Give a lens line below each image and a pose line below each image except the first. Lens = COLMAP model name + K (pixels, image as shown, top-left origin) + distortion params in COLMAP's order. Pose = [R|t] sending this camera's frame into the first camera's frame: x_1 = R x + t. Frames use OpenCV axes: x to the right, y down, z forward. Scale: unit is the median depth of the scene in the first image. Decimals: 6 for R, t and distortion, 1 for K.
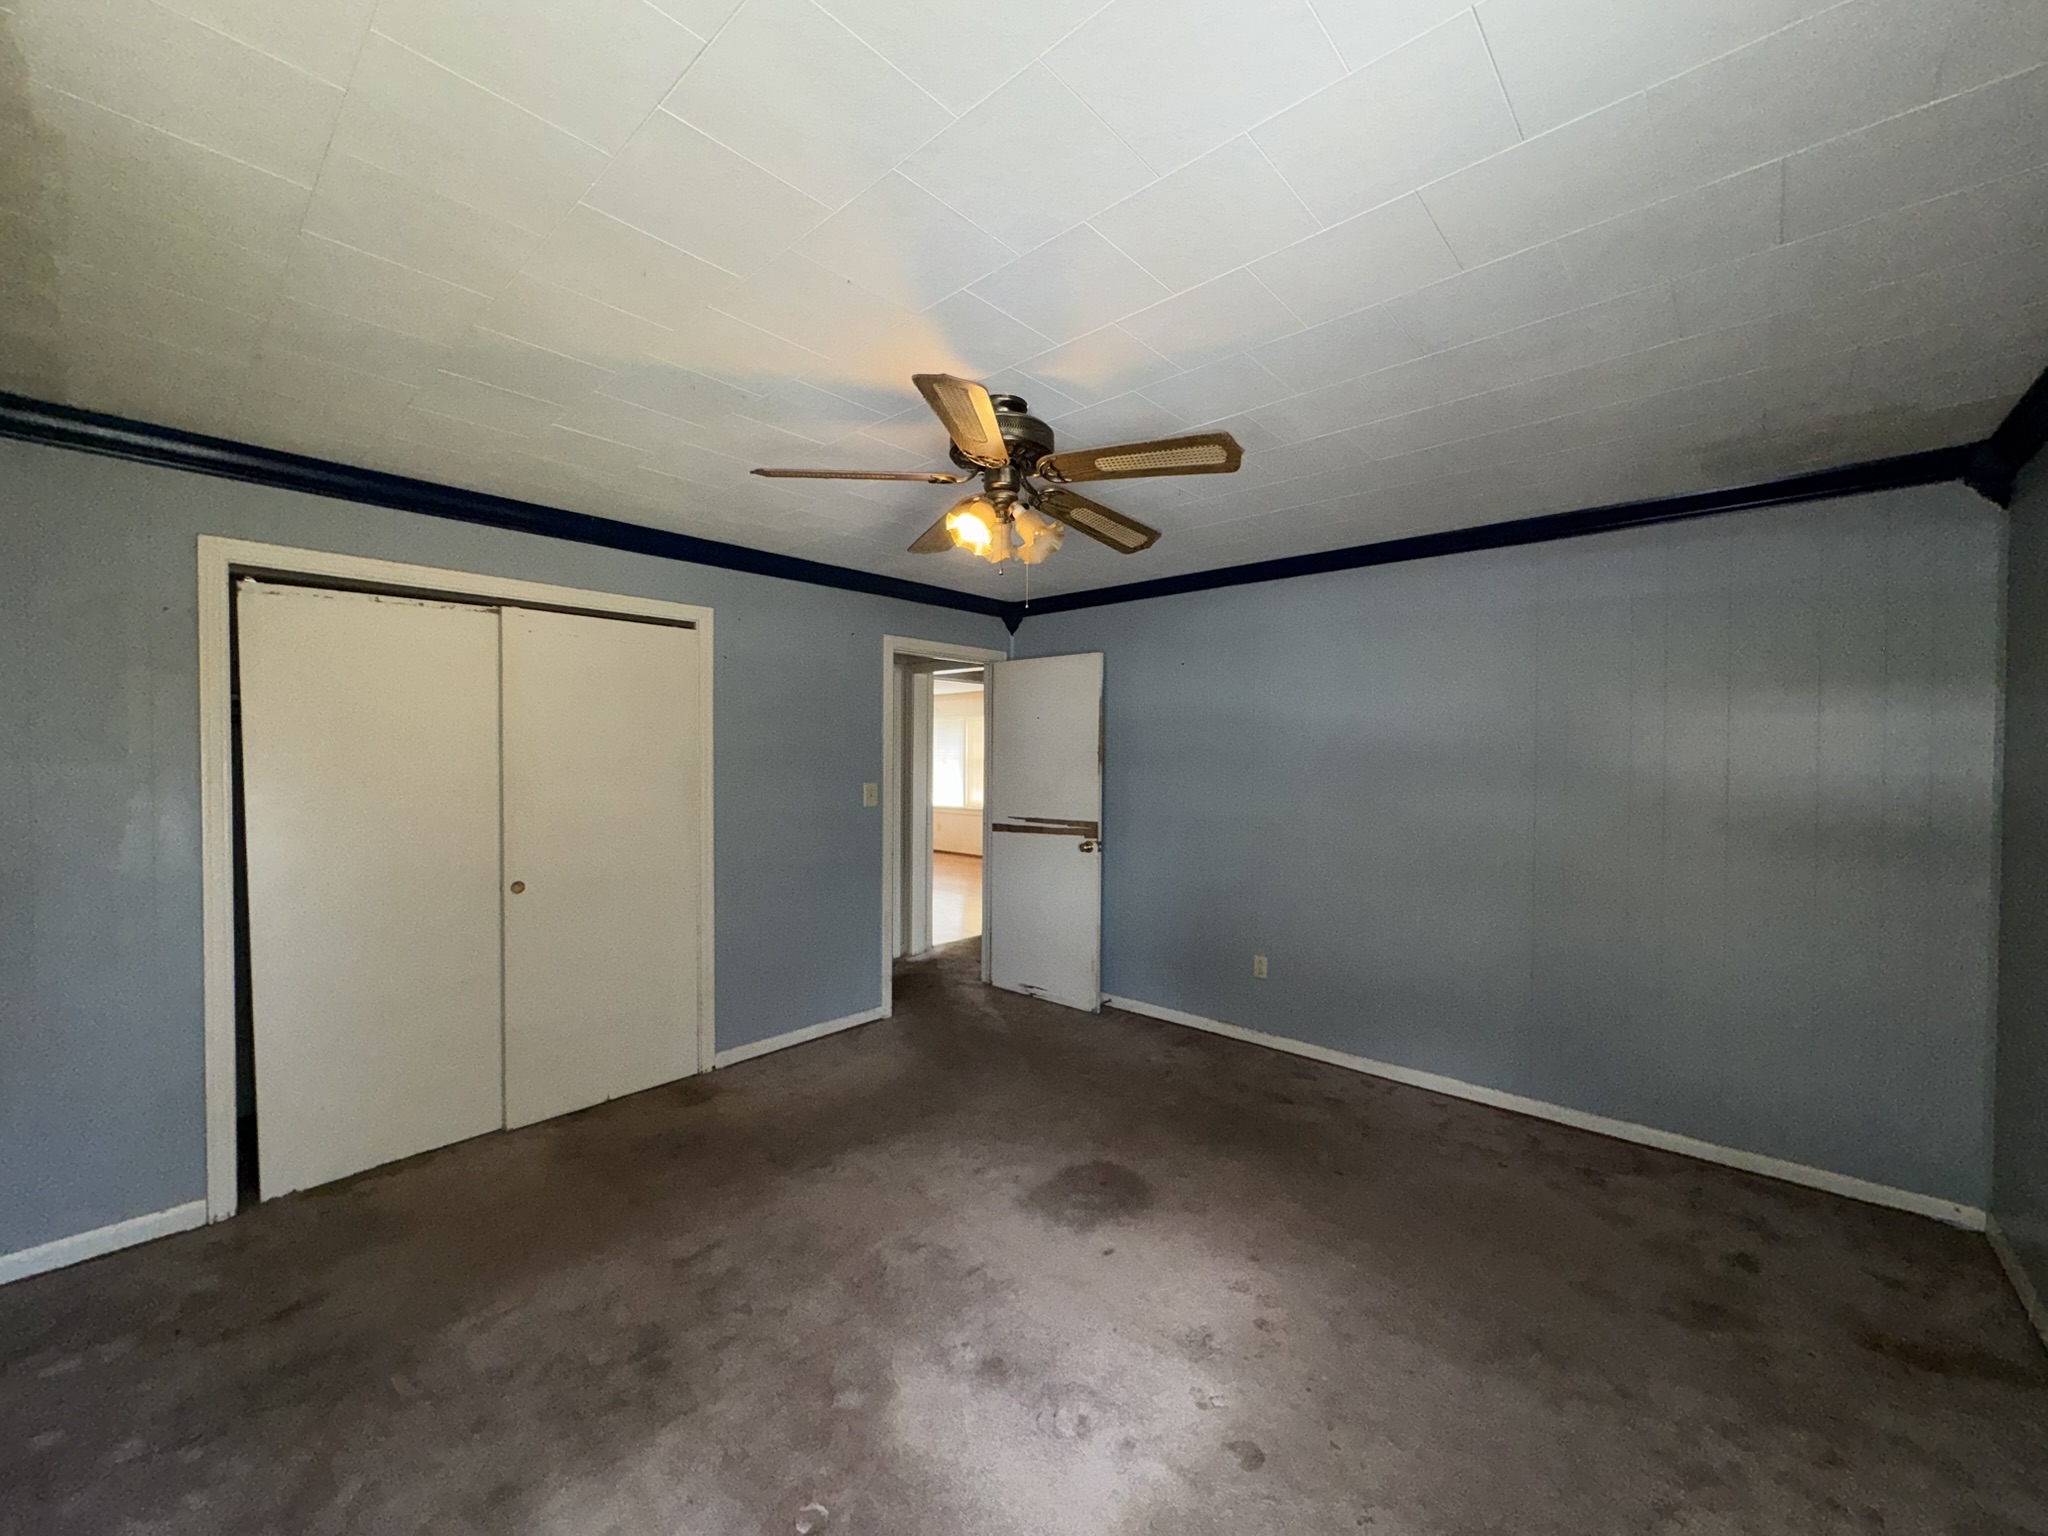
lens RADIAL K [[807.4, 0, 1017.2], [0, 807.4, 767.5], [0, 0, 1]] dist [-0.001175, -0.000082]
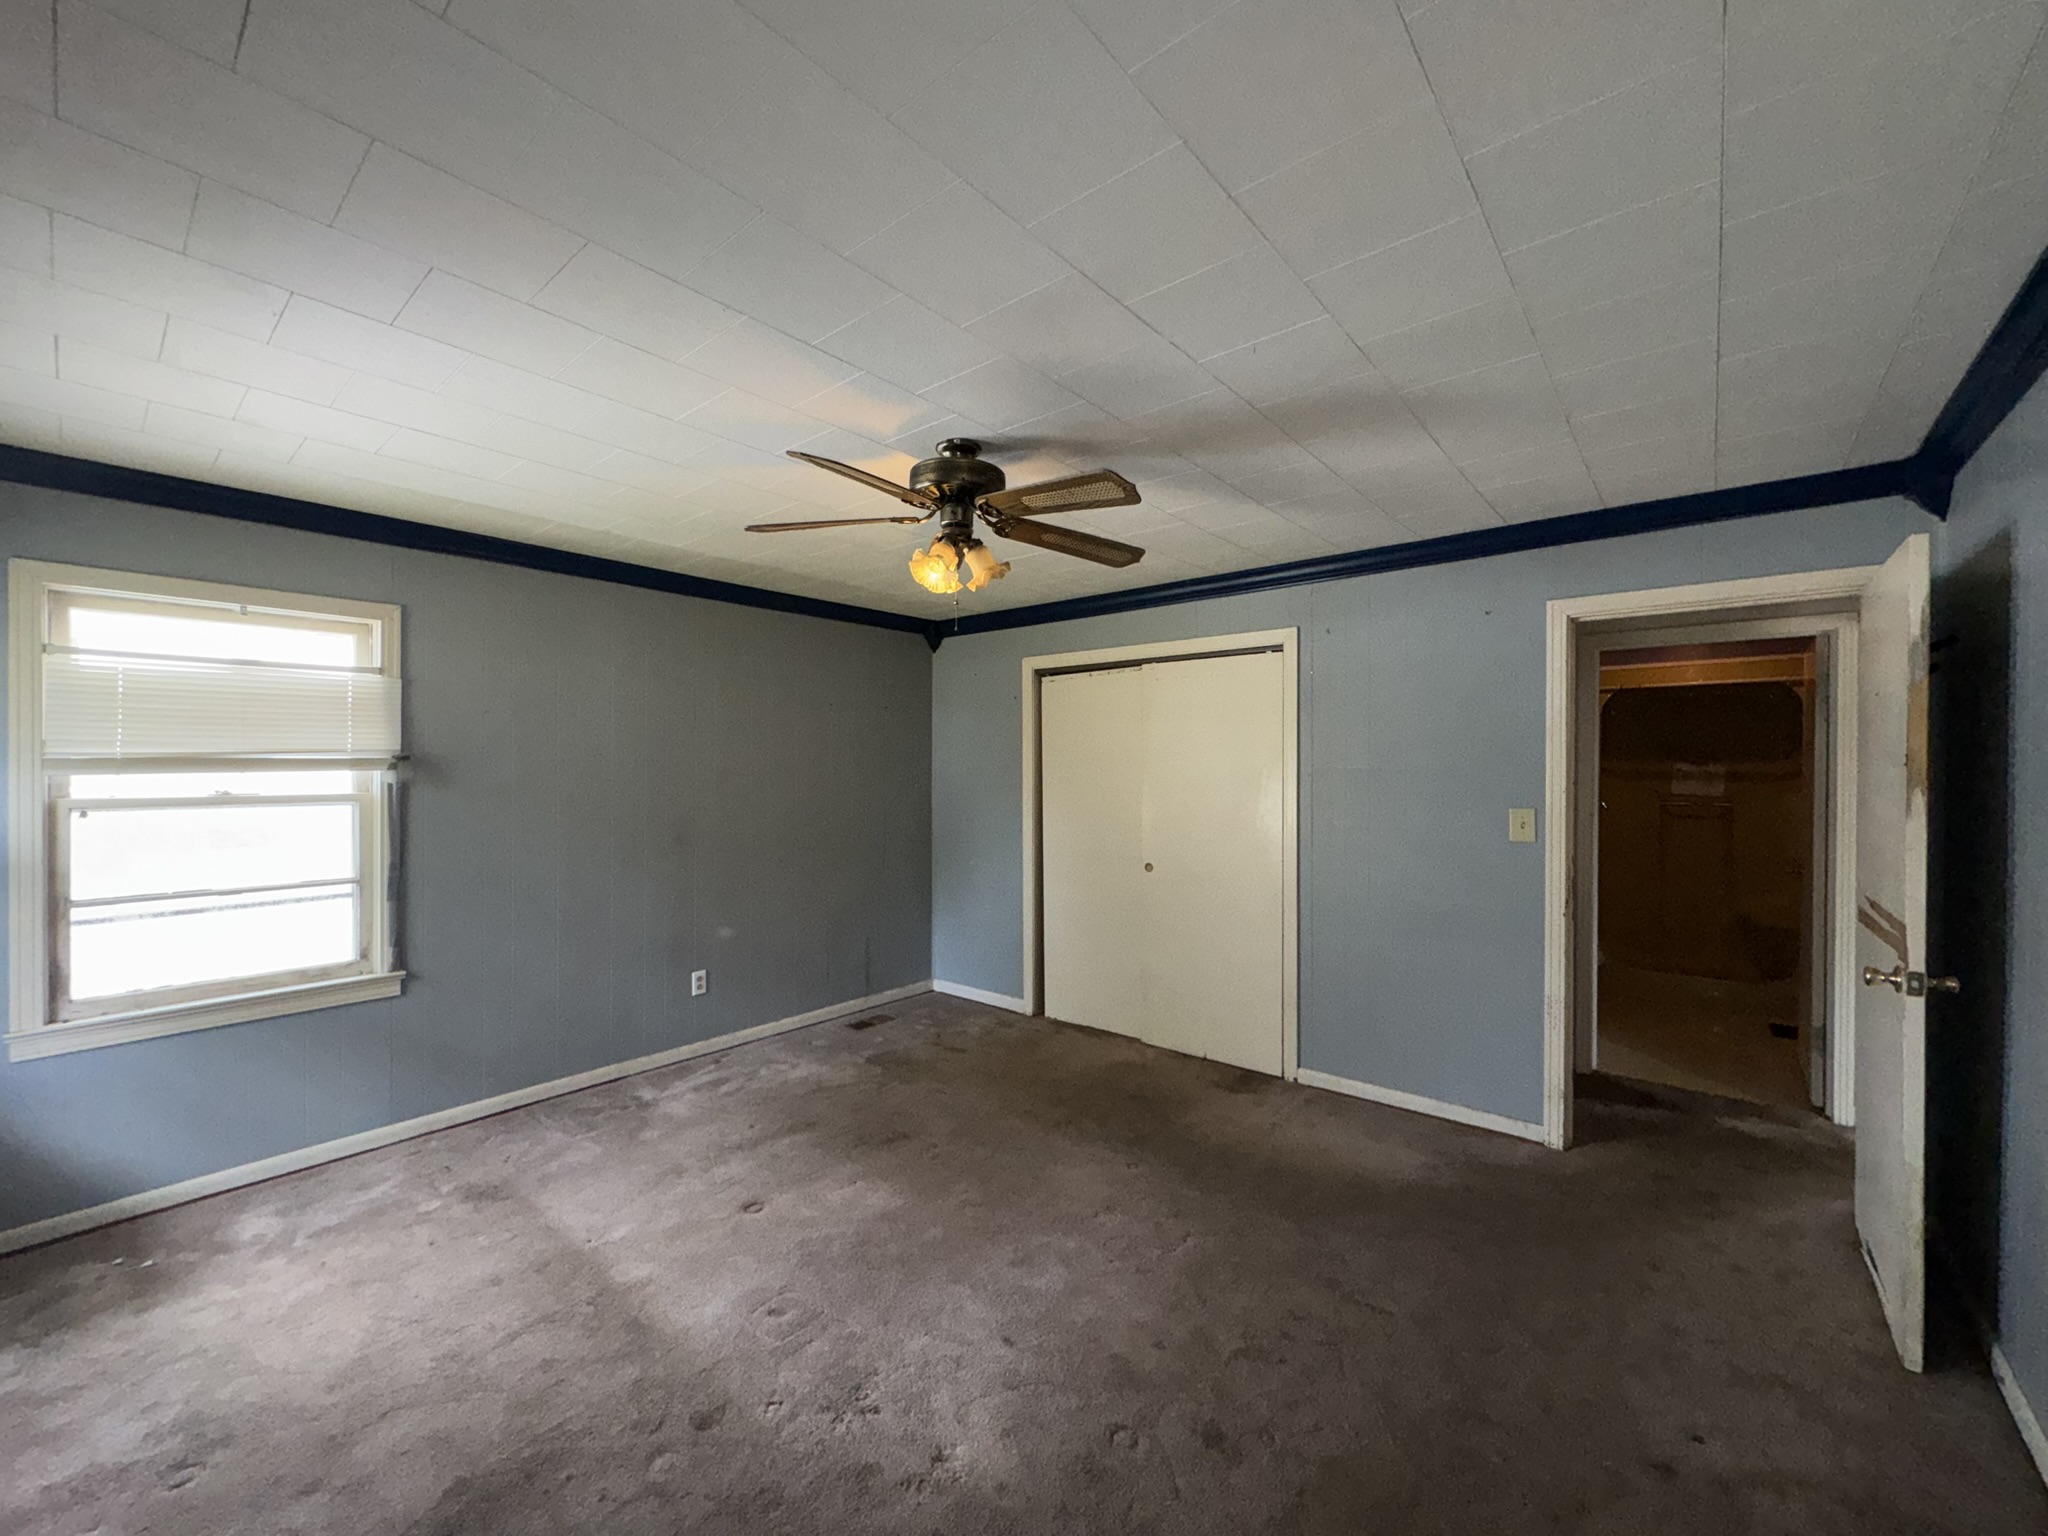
lens RADIAL K [[817.2, 0, 1022.3], [0, 817.2, 773.0], [0, 0, 1]] dist [0.000512, 0.000020]
pose [[0.037857, 0.005361, -0.999269, 0.863787], [-0.012262, 0.999913, 0.004900, -0.018824], [0.999208, 0.012068, 0.037919, 0.833365]]
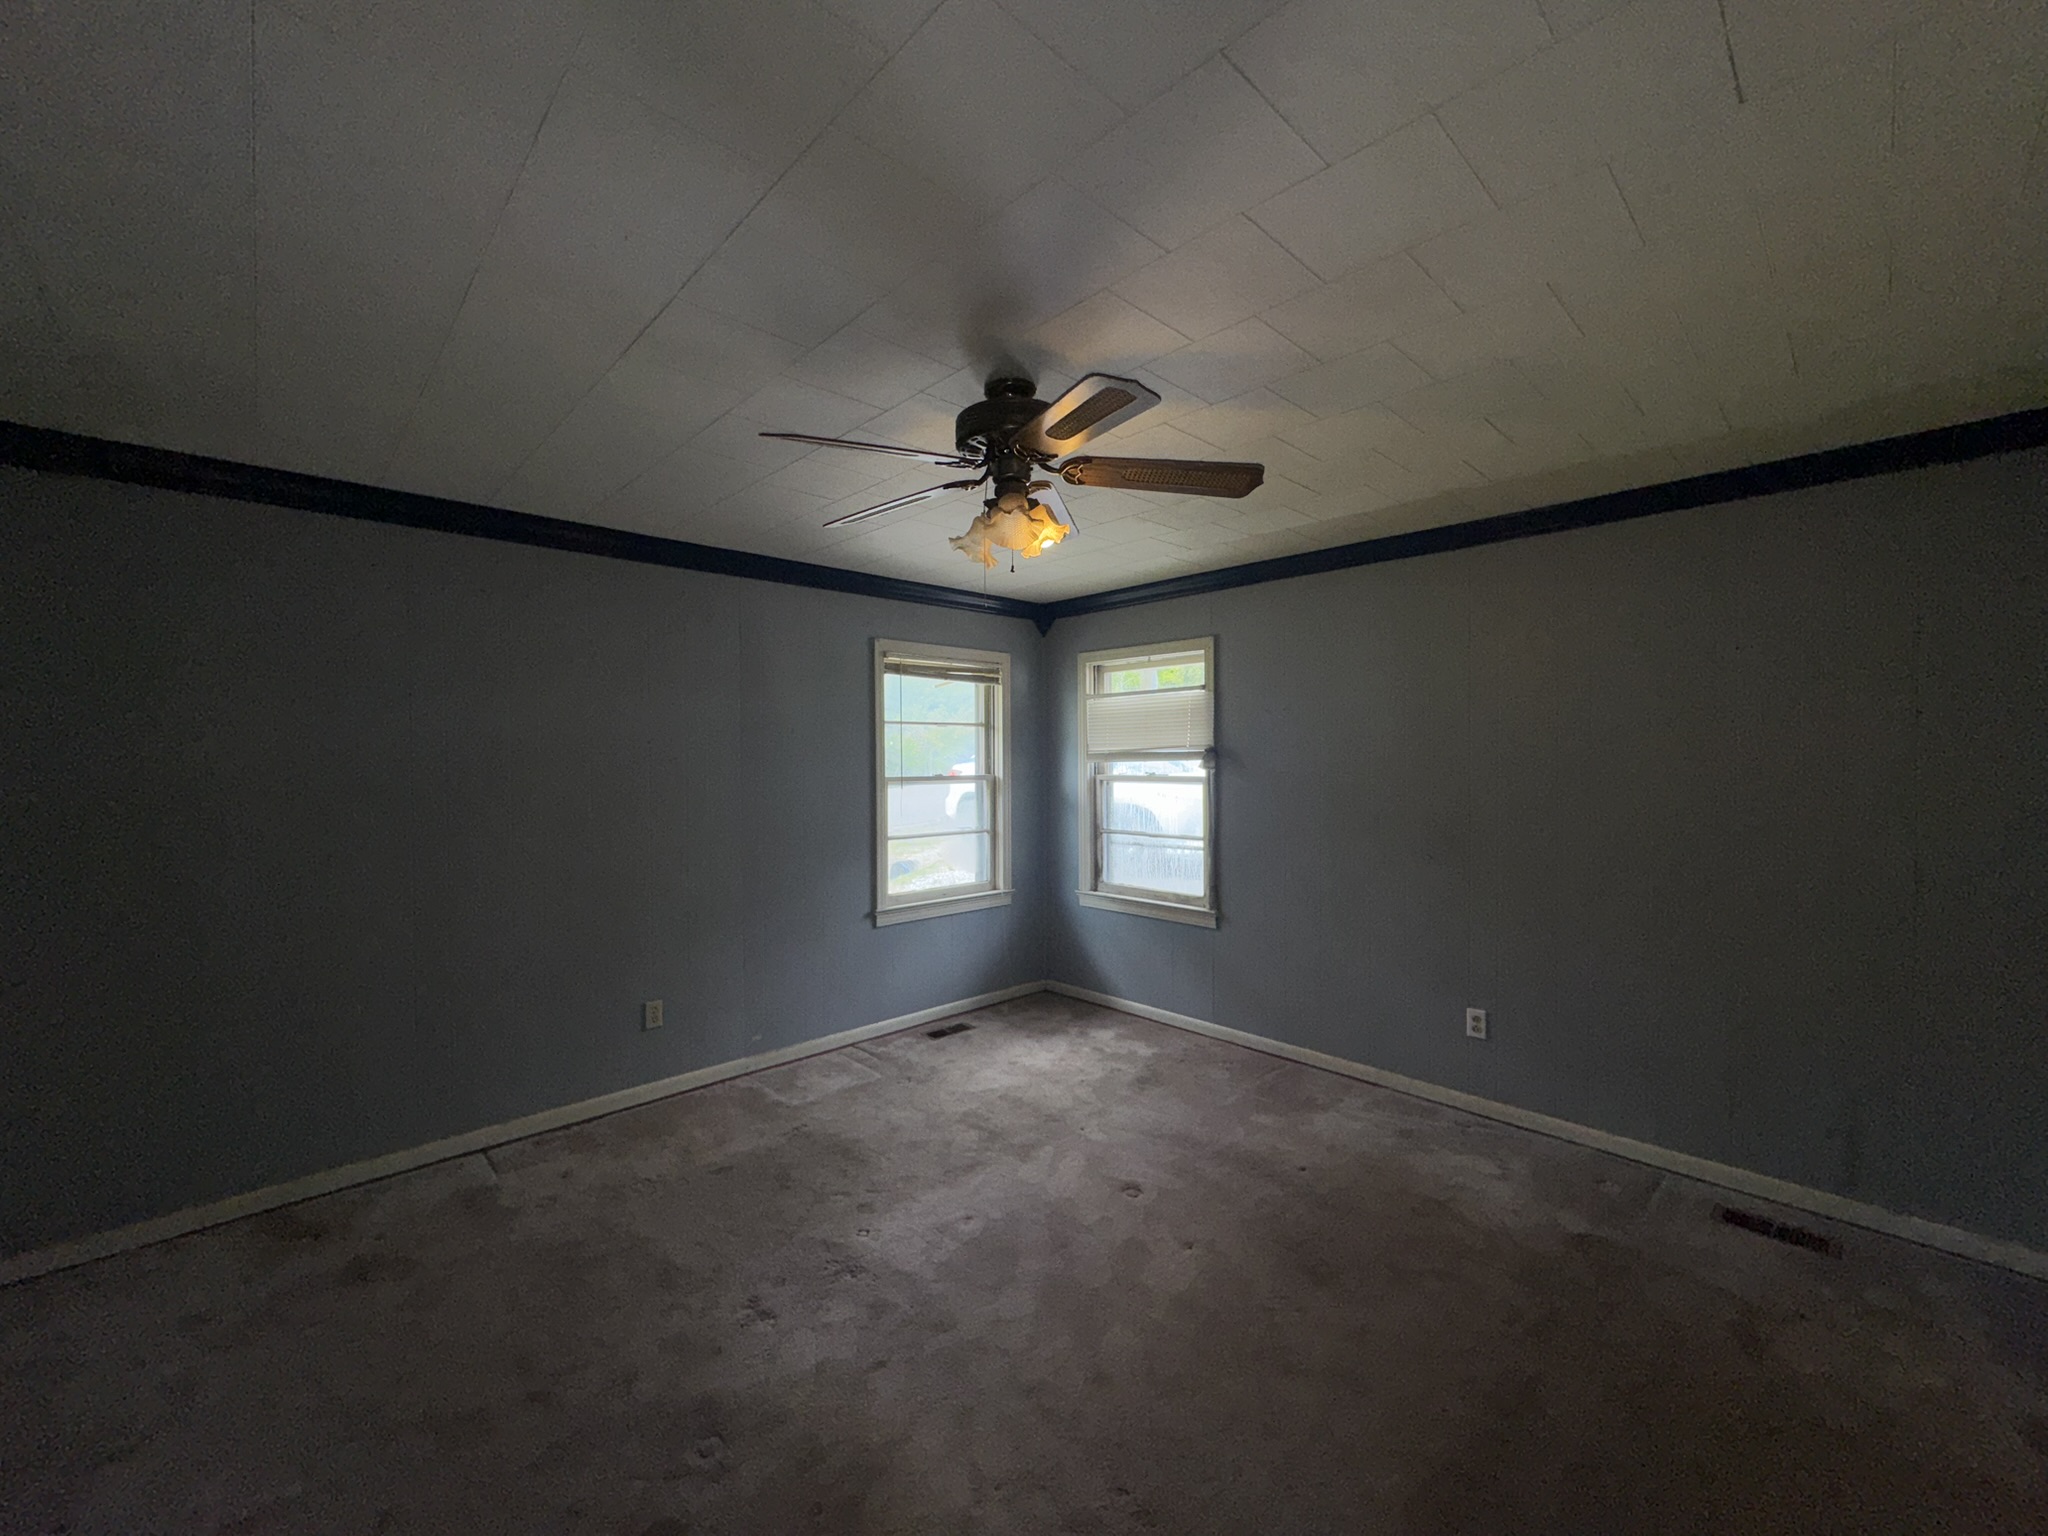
lens RADIAL K [[829.4, 0, 1020.7], [0, 829.4, 747.9], [0, 0, 1]] dist [-0.000676, -0.000227]
pose [[-0.996846, 0.004395, 0.079241, -0.077199], [0.005048, 0.999955, 0.008047, -0.044126], [-0.079202, 0.008422, -0.996823, 1.586913]]
